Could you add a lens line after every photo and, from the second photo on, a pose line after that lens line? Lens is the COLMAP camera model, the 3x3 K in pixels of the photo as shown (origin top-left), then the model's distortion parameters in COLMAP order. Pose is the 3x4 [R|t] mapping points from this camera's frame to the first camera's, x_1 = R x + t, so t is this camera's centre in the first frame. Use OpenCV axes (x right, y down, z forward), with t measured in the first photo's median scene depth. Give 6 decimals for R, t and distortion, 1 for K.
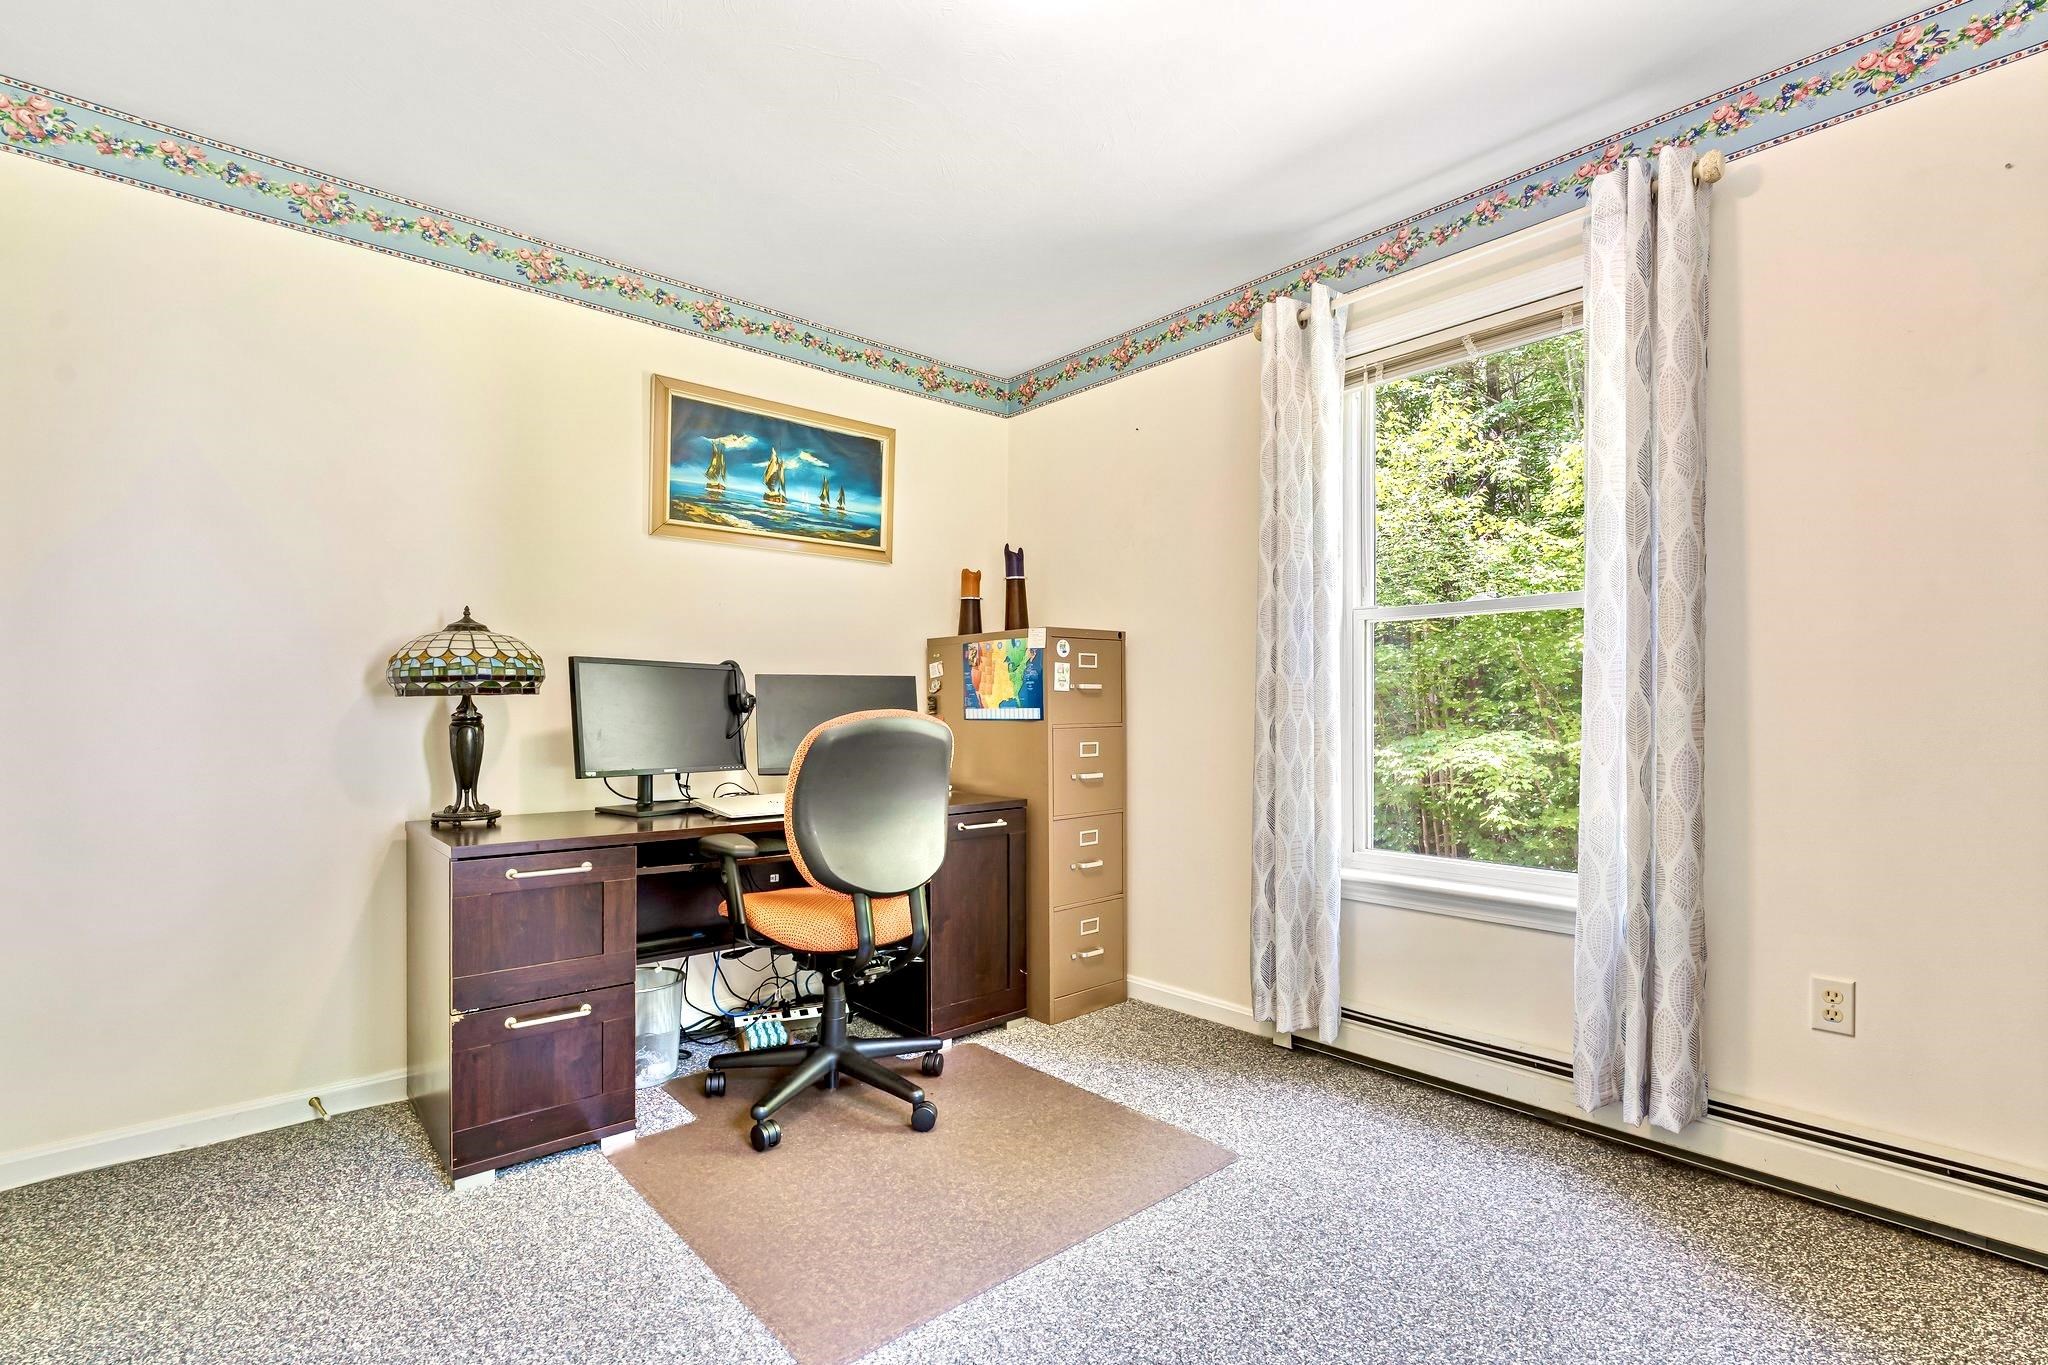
lens RADIAL K [[936.7, 0, 1024.0], [0, 936.7, 682.5], [0, 0, 1]] dist [0.000045, 0.000315]
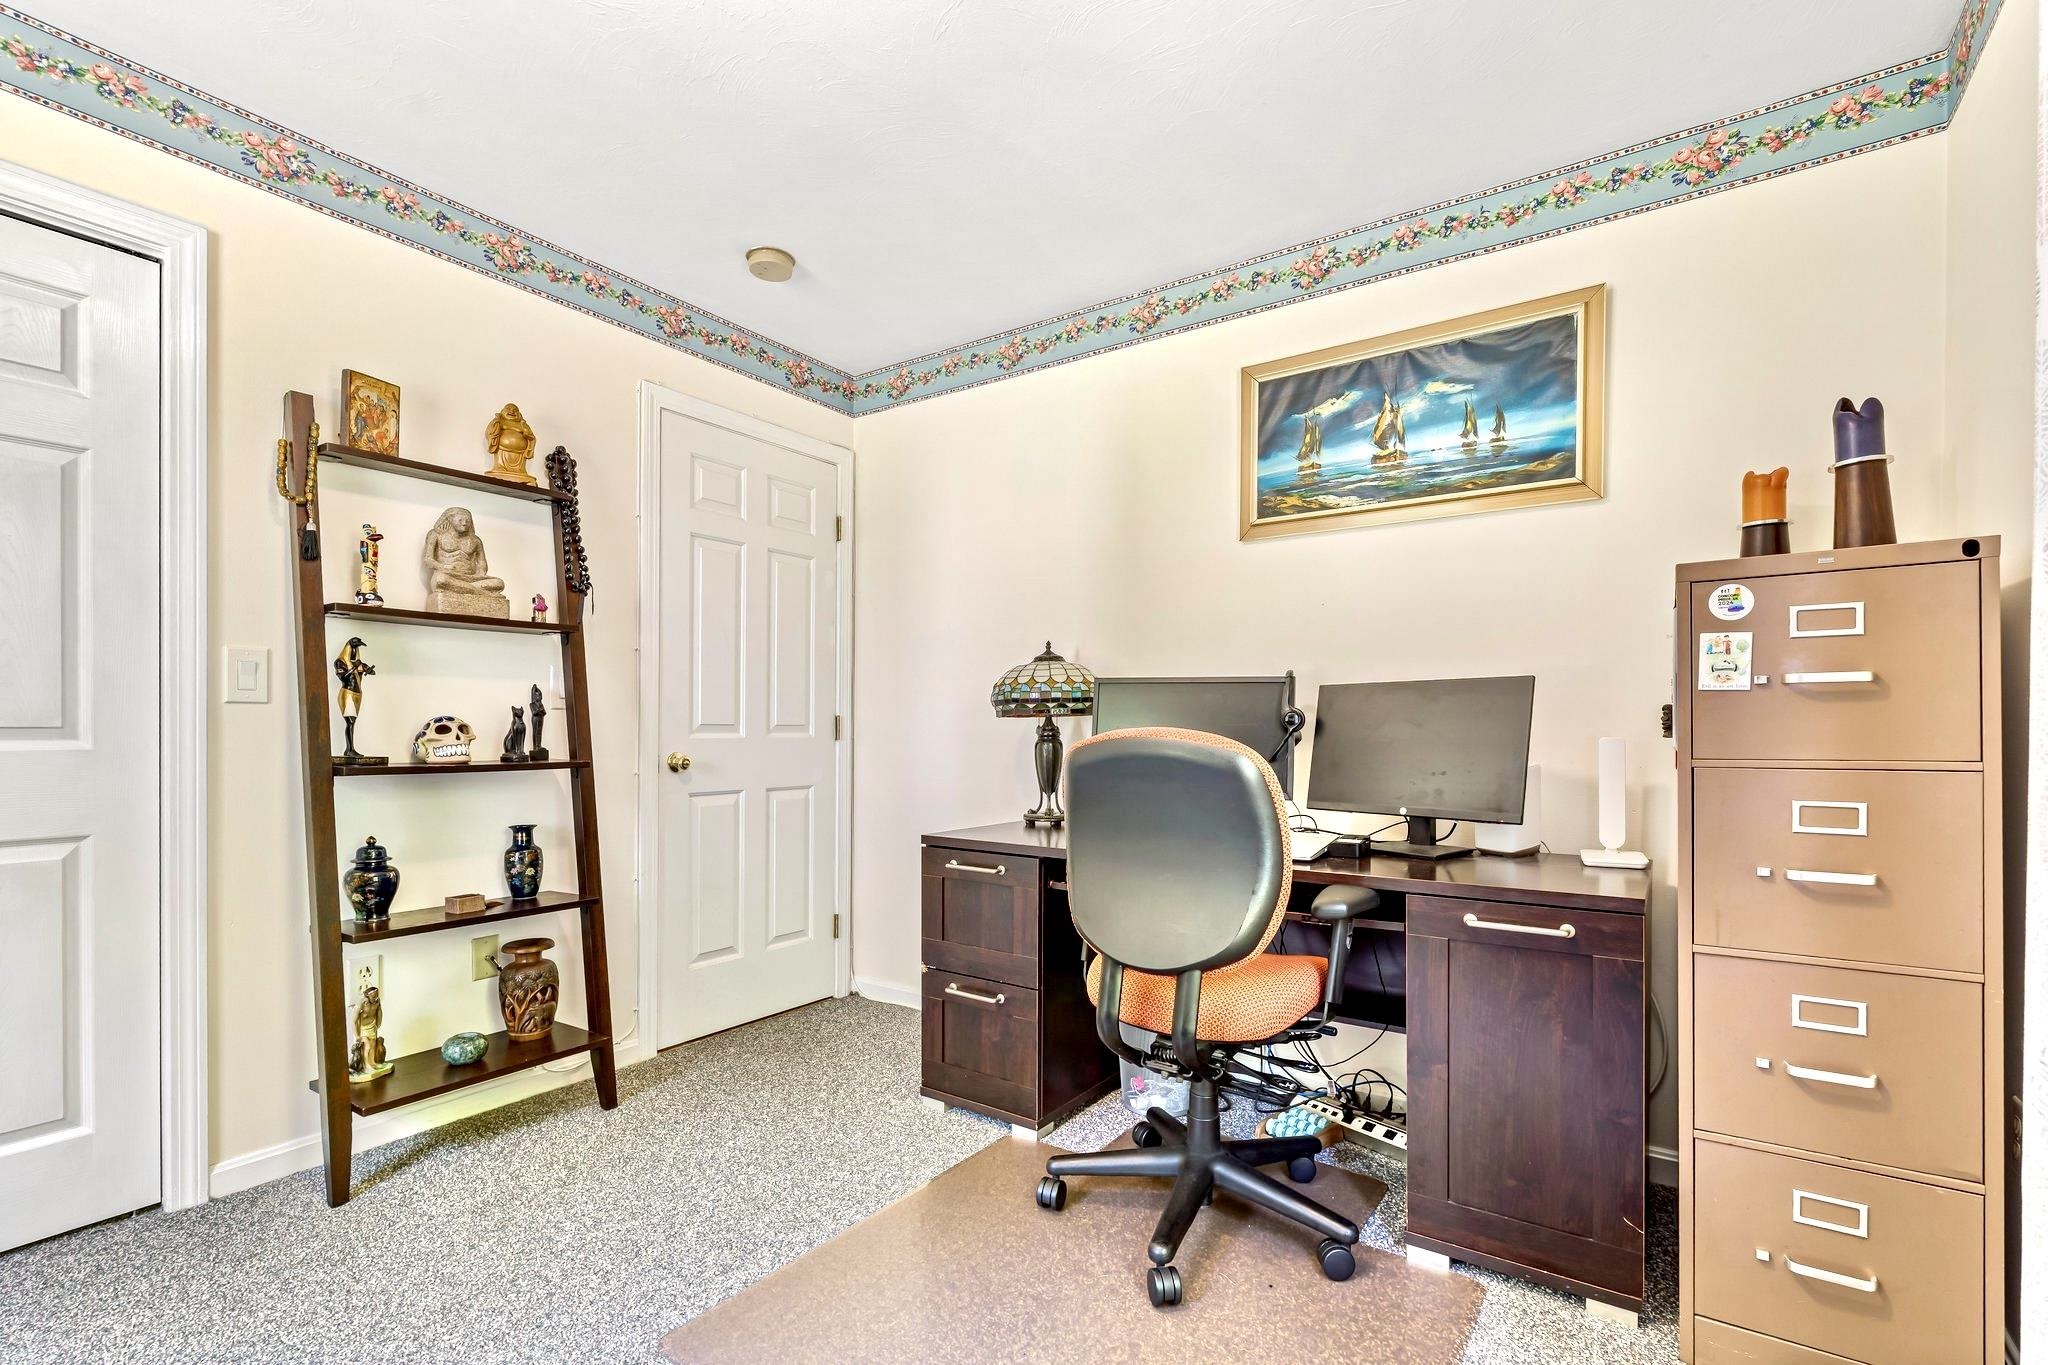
lens RADIAL K [[930.9, 0, 1025.7], [0, 930.9, 707.5], [0, 0, 1]] dist [-0.003679, -0.000229]
pose [[0.237564, -0.021460, -0.971135, 0.433064], [0.025105, 0.999558, -0.015947, 0.016948], [0.971047, -0.020592, 0.237998, 0.548929]]
